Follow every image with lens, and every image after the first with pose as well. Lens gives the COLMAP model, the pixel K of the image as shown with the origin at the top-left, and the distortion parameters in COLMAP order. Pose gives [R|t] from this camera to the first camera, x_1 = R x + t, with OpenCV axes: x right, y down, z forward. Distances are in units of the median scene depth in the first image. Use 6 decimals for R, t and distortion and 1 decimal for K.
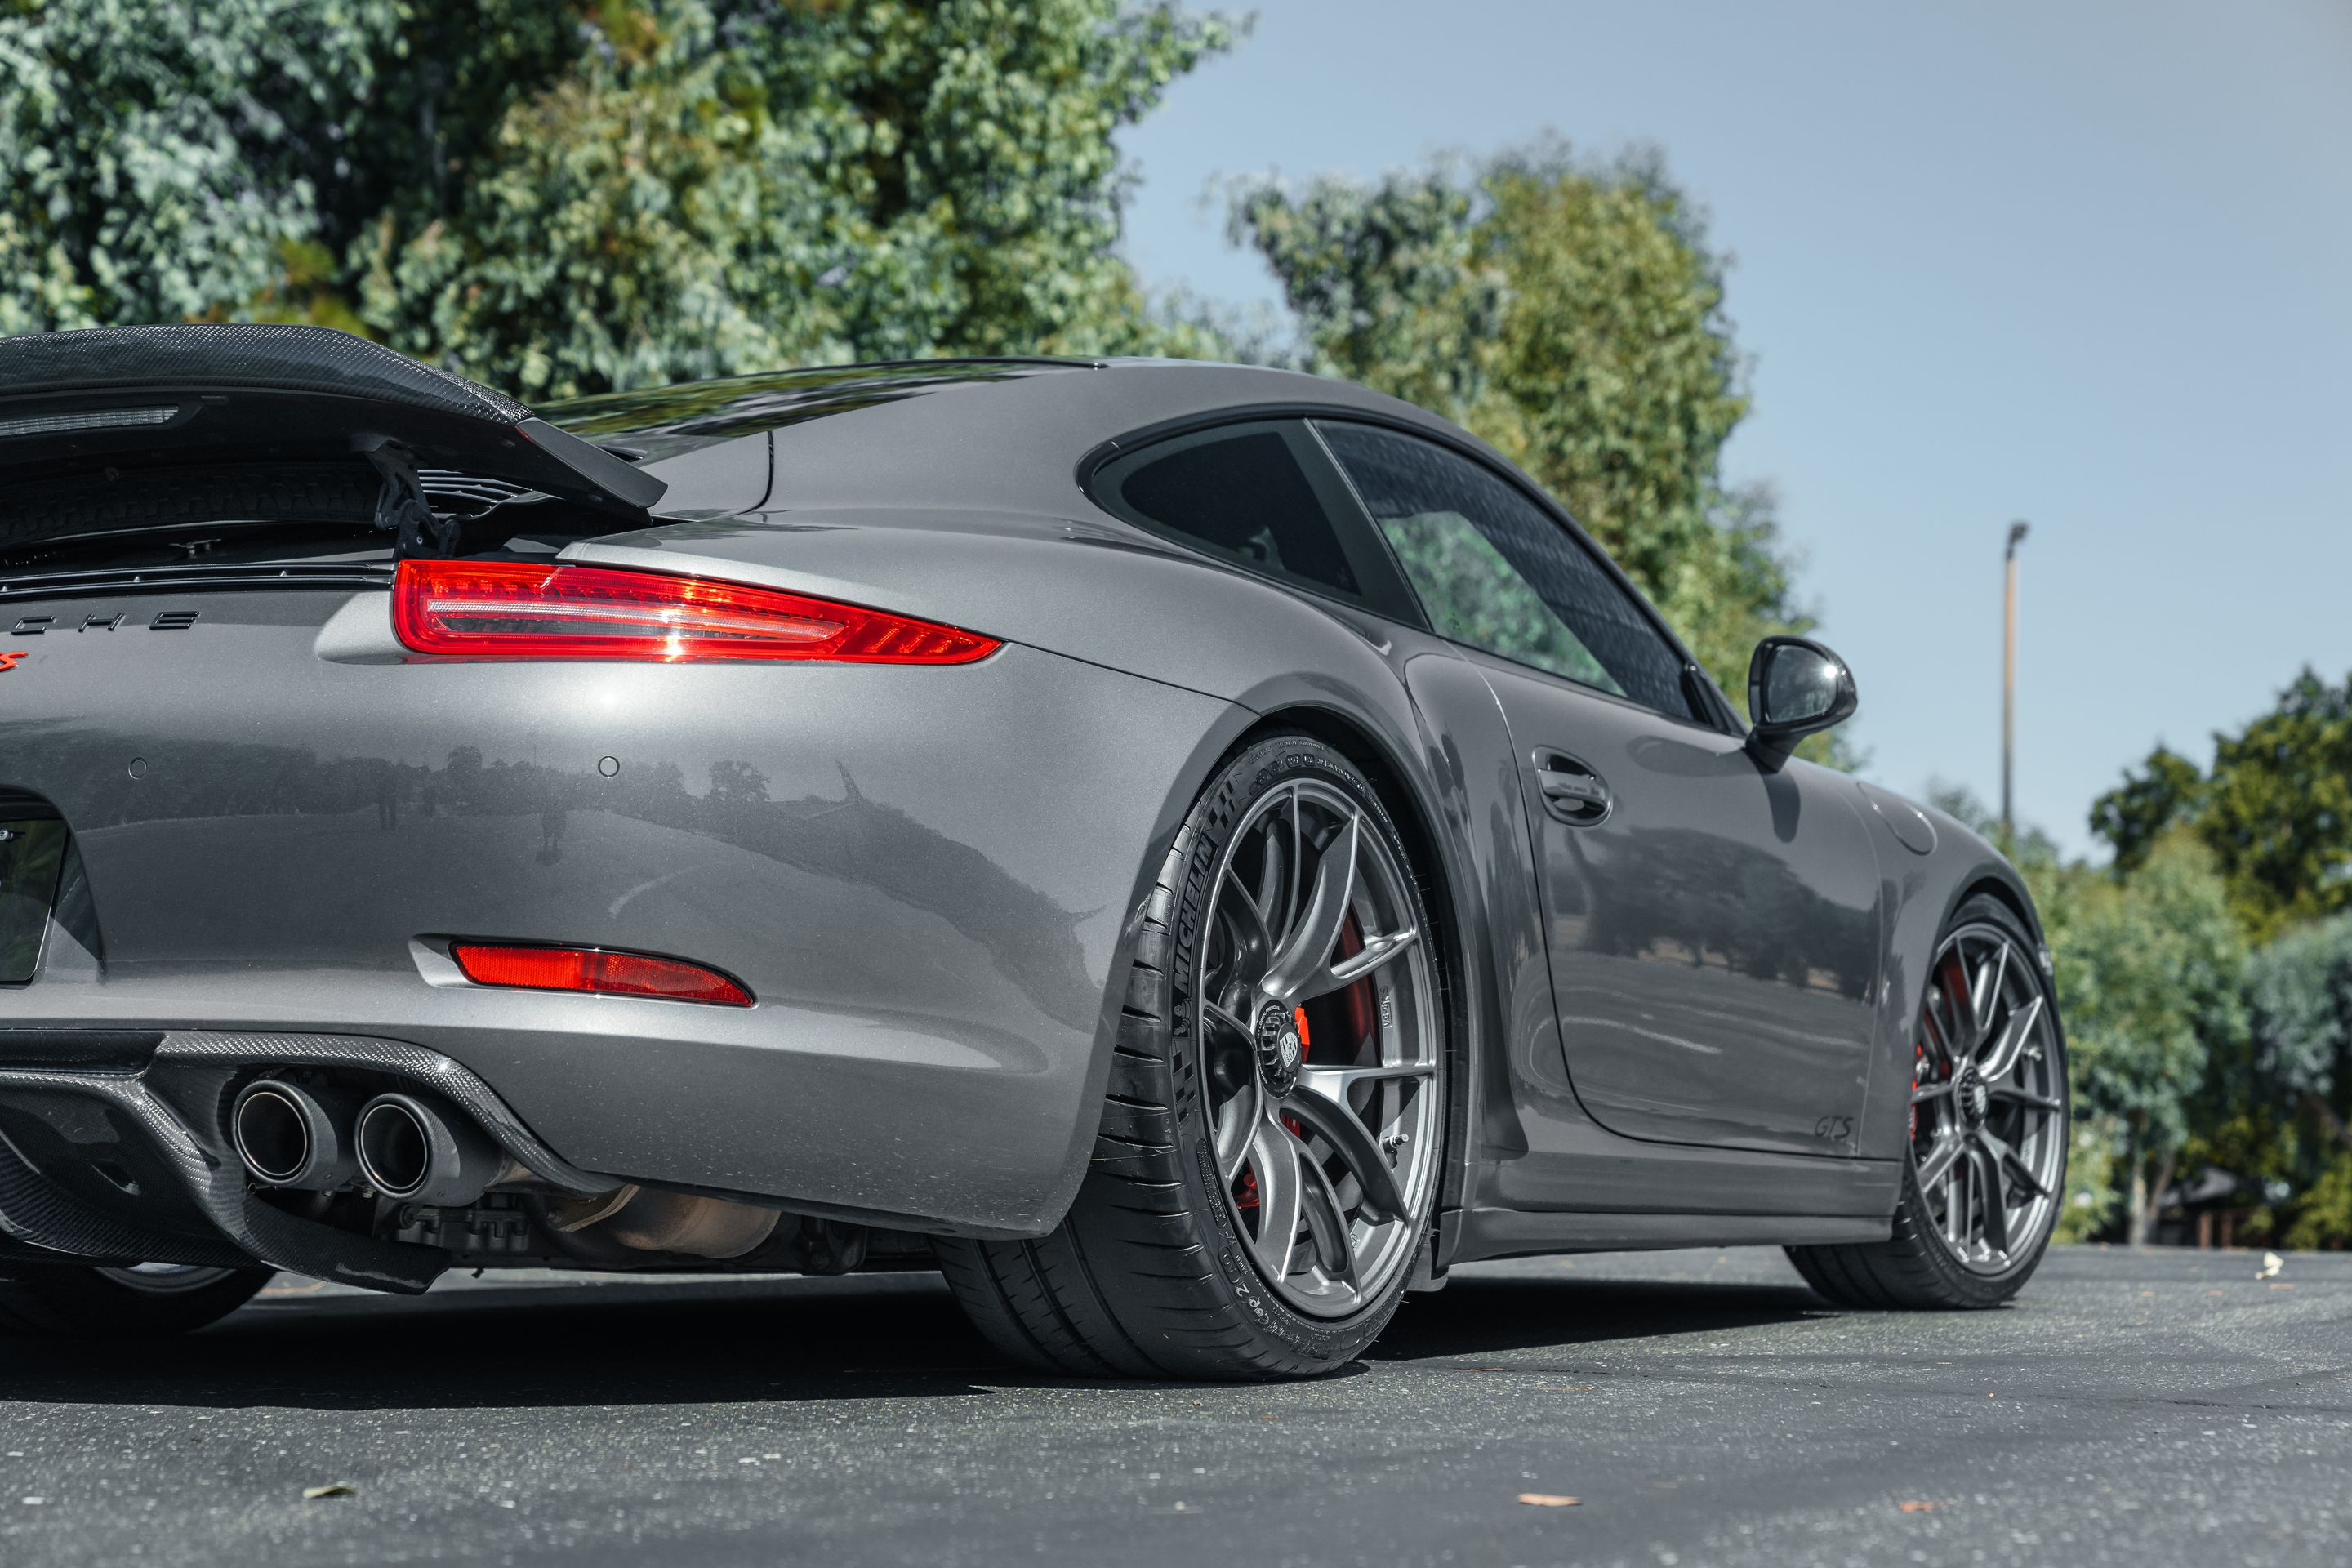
lens RADIAL K [[4412.6, 0, 1158.1], [0, 4412.6, 785.5], [0, 0, 1]] dist [0.045241, 0.000000]
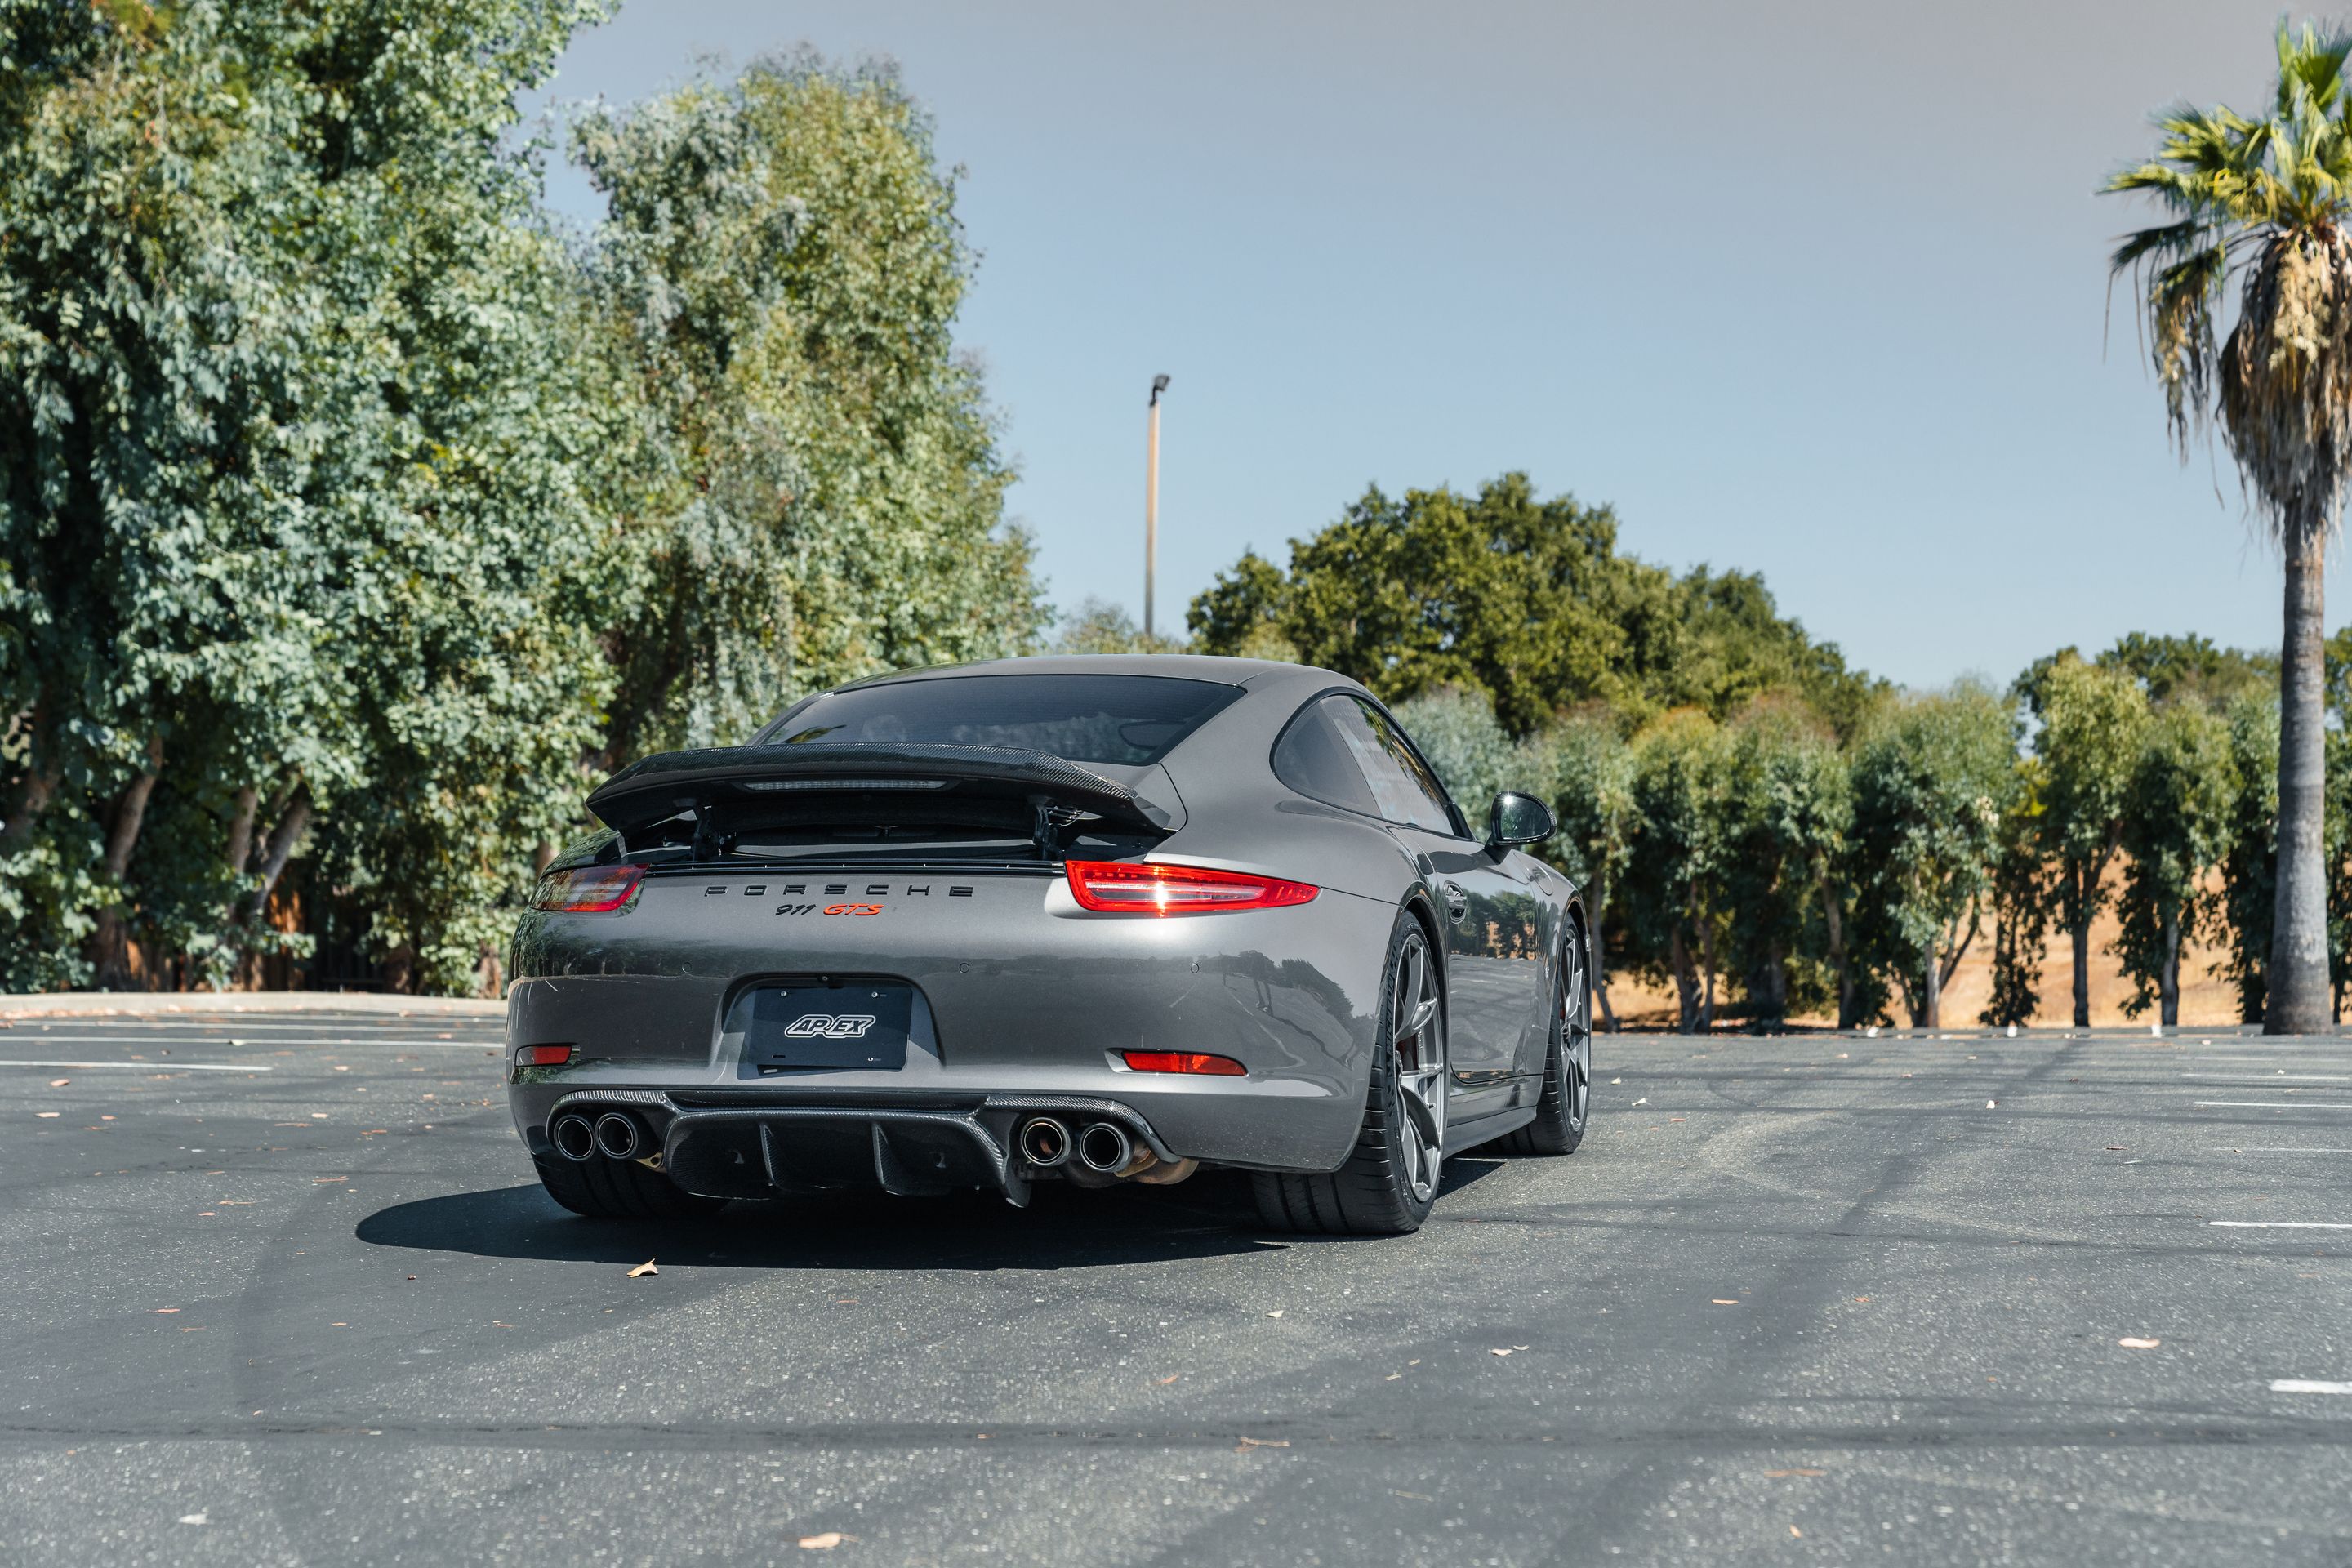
lens RADIAL K [[4531.9, 0, 1177.7], [0, 4531.9, 788.5], [0, 0, 1]] dist [0.084986, 0.000000]
pose [[0.969809, -0.002345, 0.243855, -0.140479], [-0.014624, 0.997595, 0.067753, -0.050559], [-0.243428, -0.069274, 0.967442, -0.235556]]
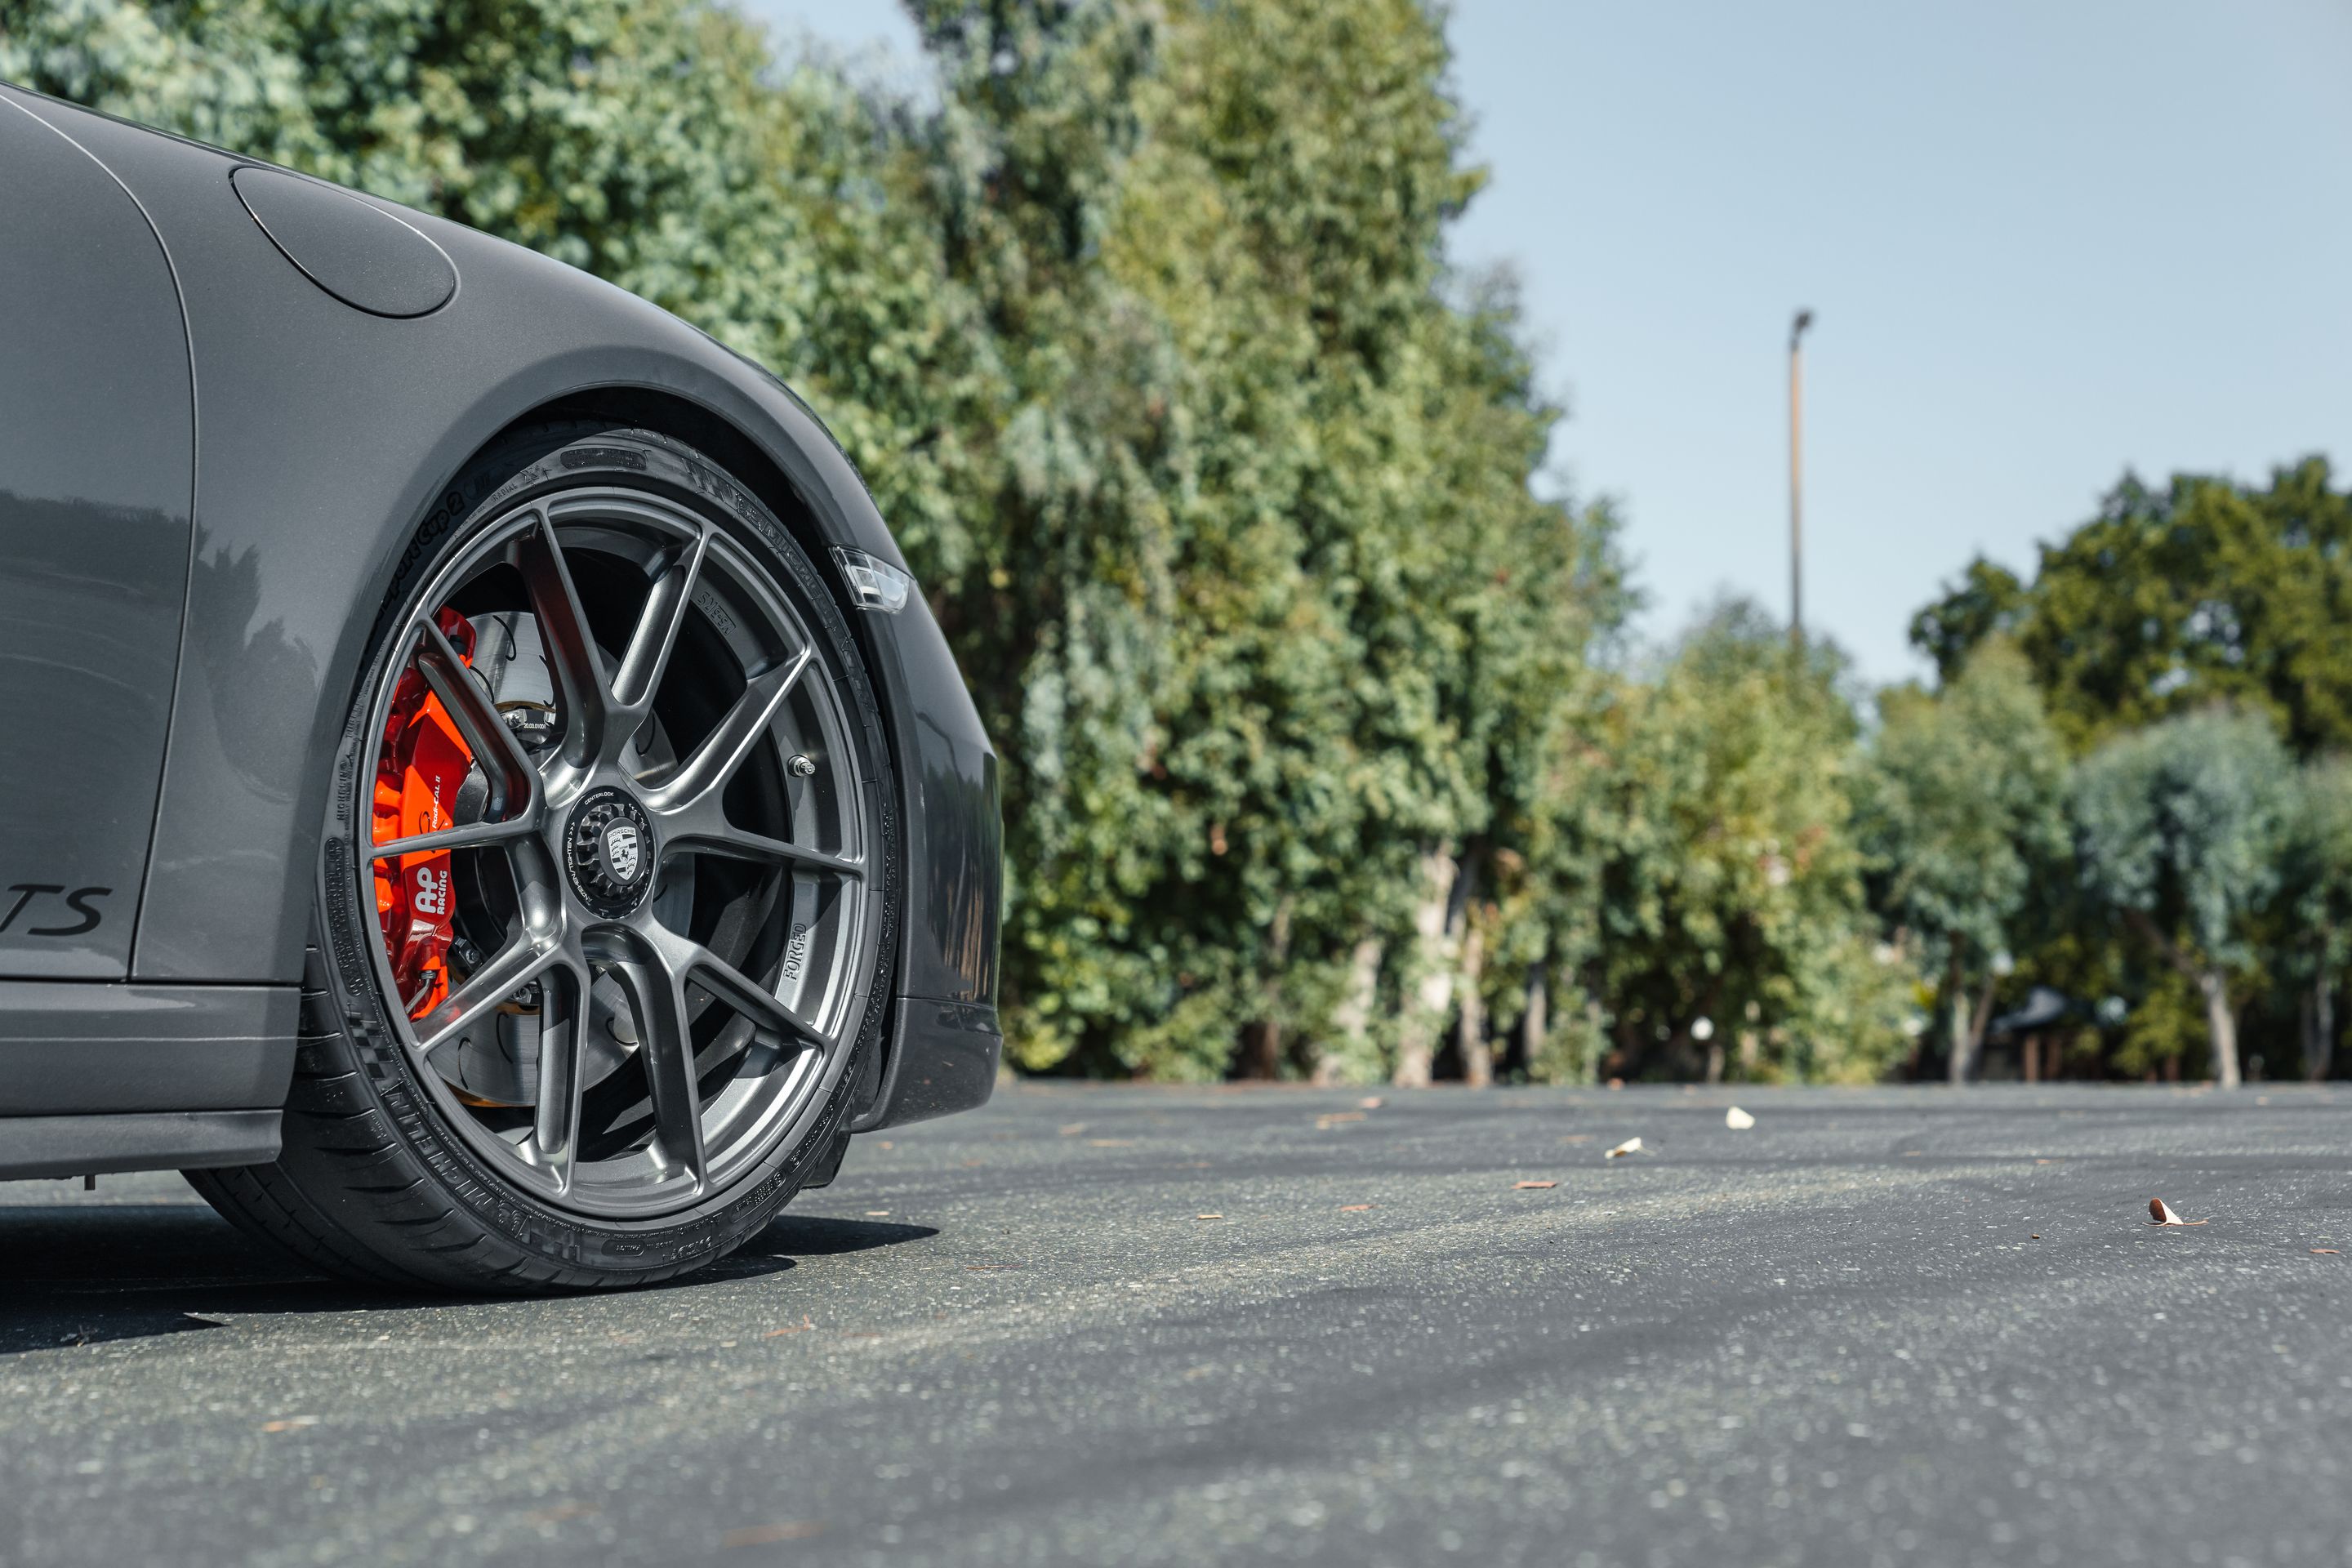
lens RADIAL K [[4099.5, 0, 1260.9], [0, 4099.5, 825.2], [0, 0, 1]] dist [0.037030, 0.000000]
pose [[0.999374, -0.026388, 0.023572, 0.088585], [0.025433, 0.998879, 0.039920, 0.019023], [-0.024599, -0.039295, 0.998925, 0.201772]]
